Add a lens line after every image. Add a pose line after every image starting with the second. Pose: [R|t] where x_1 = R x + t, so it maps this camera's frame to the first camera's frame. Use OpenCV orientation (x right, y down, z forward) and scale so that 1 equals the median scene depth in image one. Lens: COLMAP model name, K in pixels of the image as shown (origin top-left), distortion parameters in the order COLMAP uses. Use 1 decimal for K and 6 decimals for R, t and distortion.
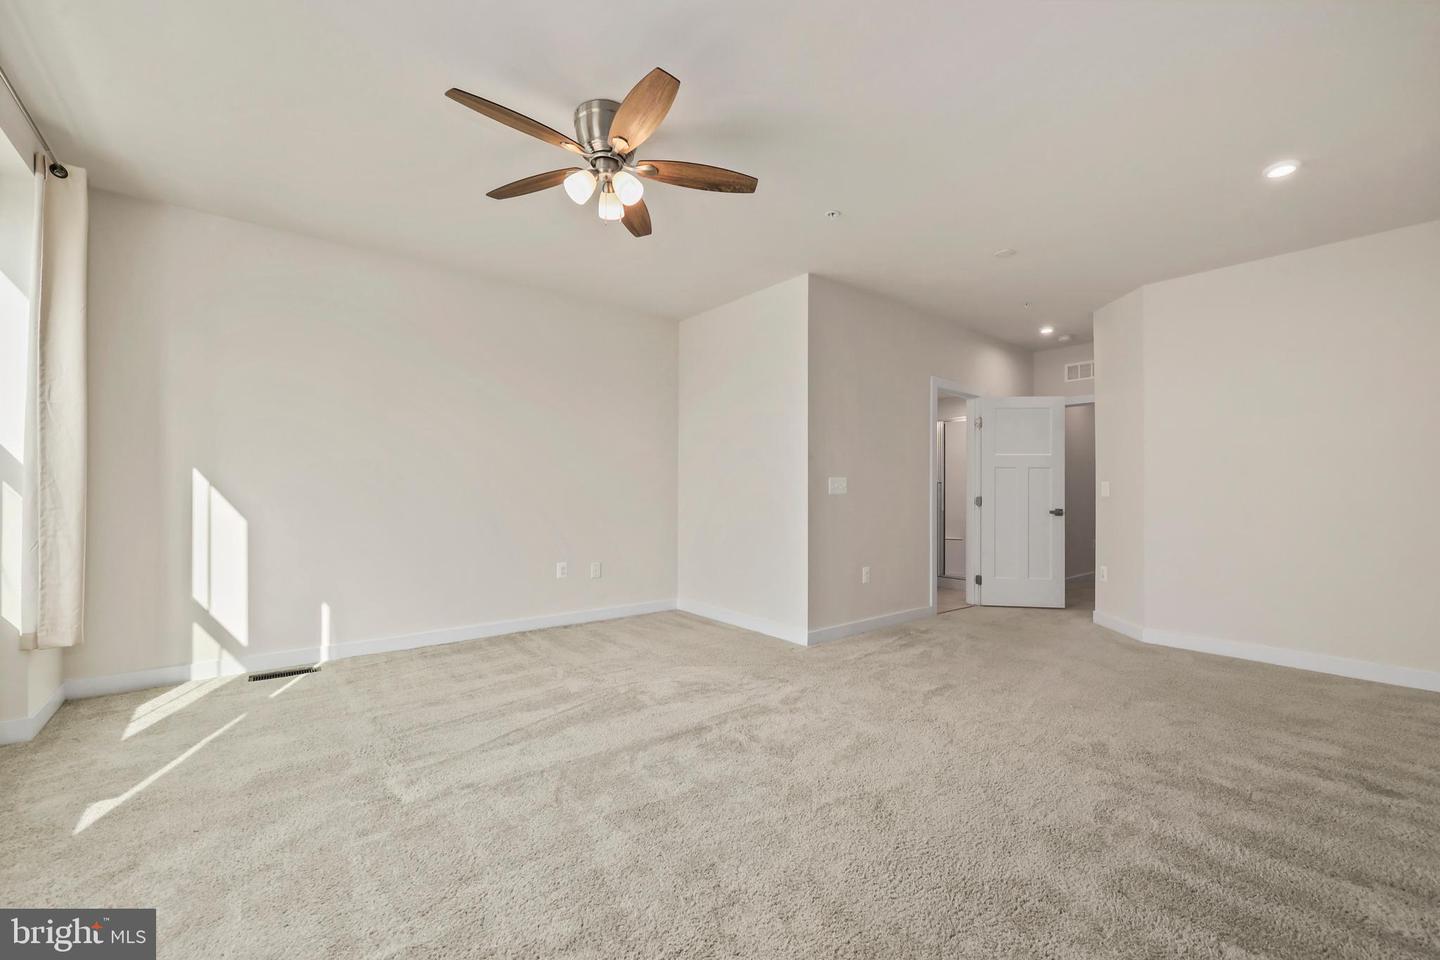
lens RADIAL K [[598.2, 0, 720.6], [0, 598.2, 481.5], [0, 0, 1]] dist [-0.004250, -0.000242]
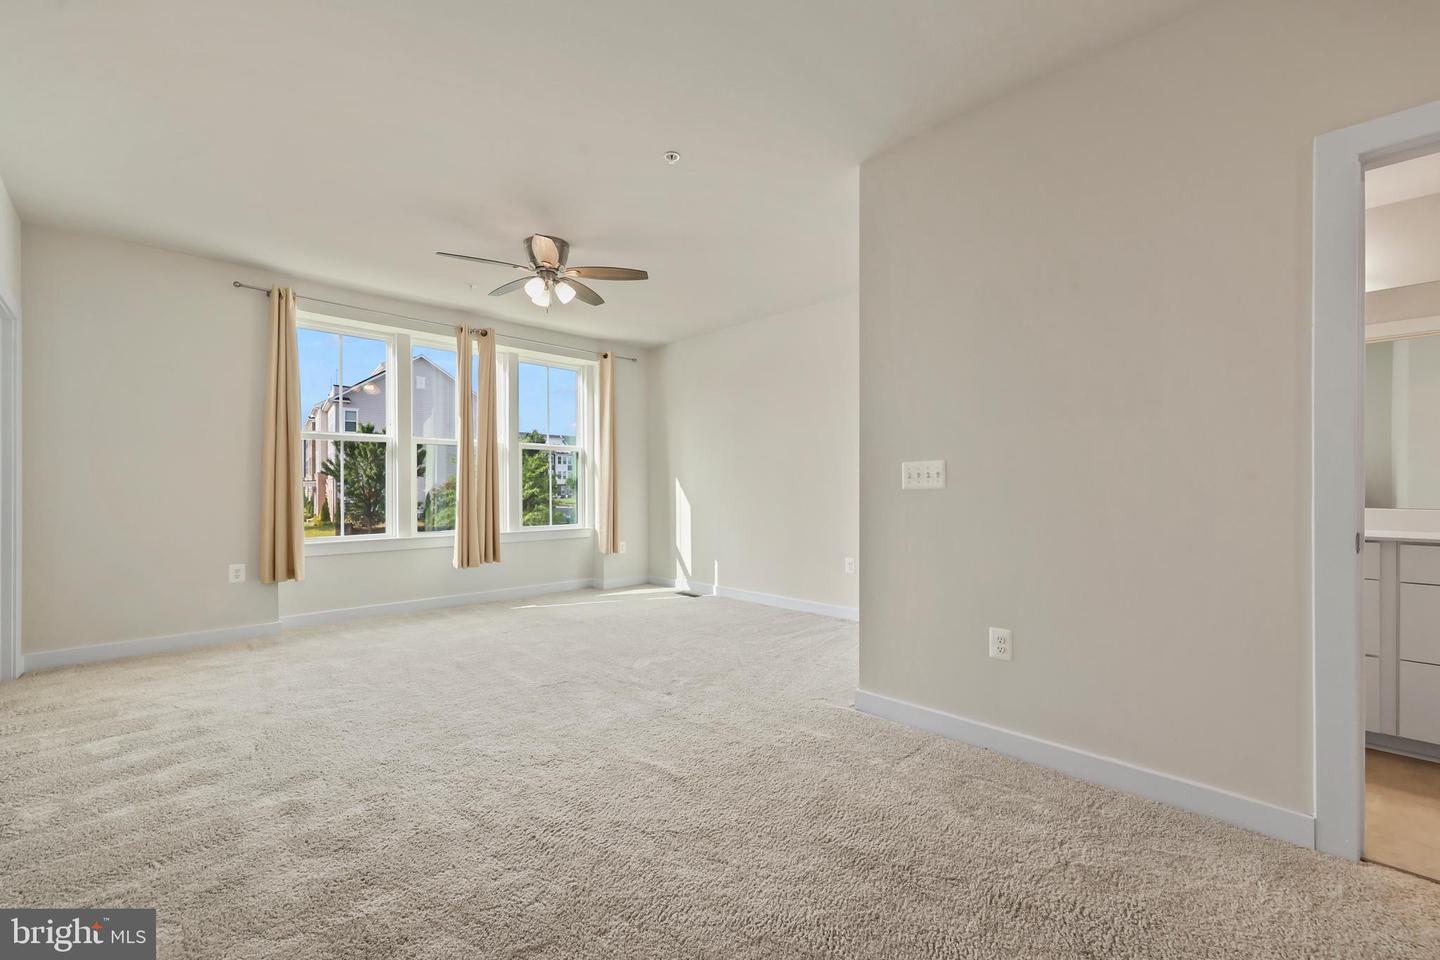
lens RADIAL K [[598.2, 0, 721.1], [0, 598.2, 491.1], [0, 0, 1]] dist [-0.004250, -0.000242]
pose [[0.072872, -0.004007, -0.997333, 1.022318], [0.013521, 0.999904, -0.003029, 0.029365], [0.997250, -0.013264, 0.072919, 0.985164]]
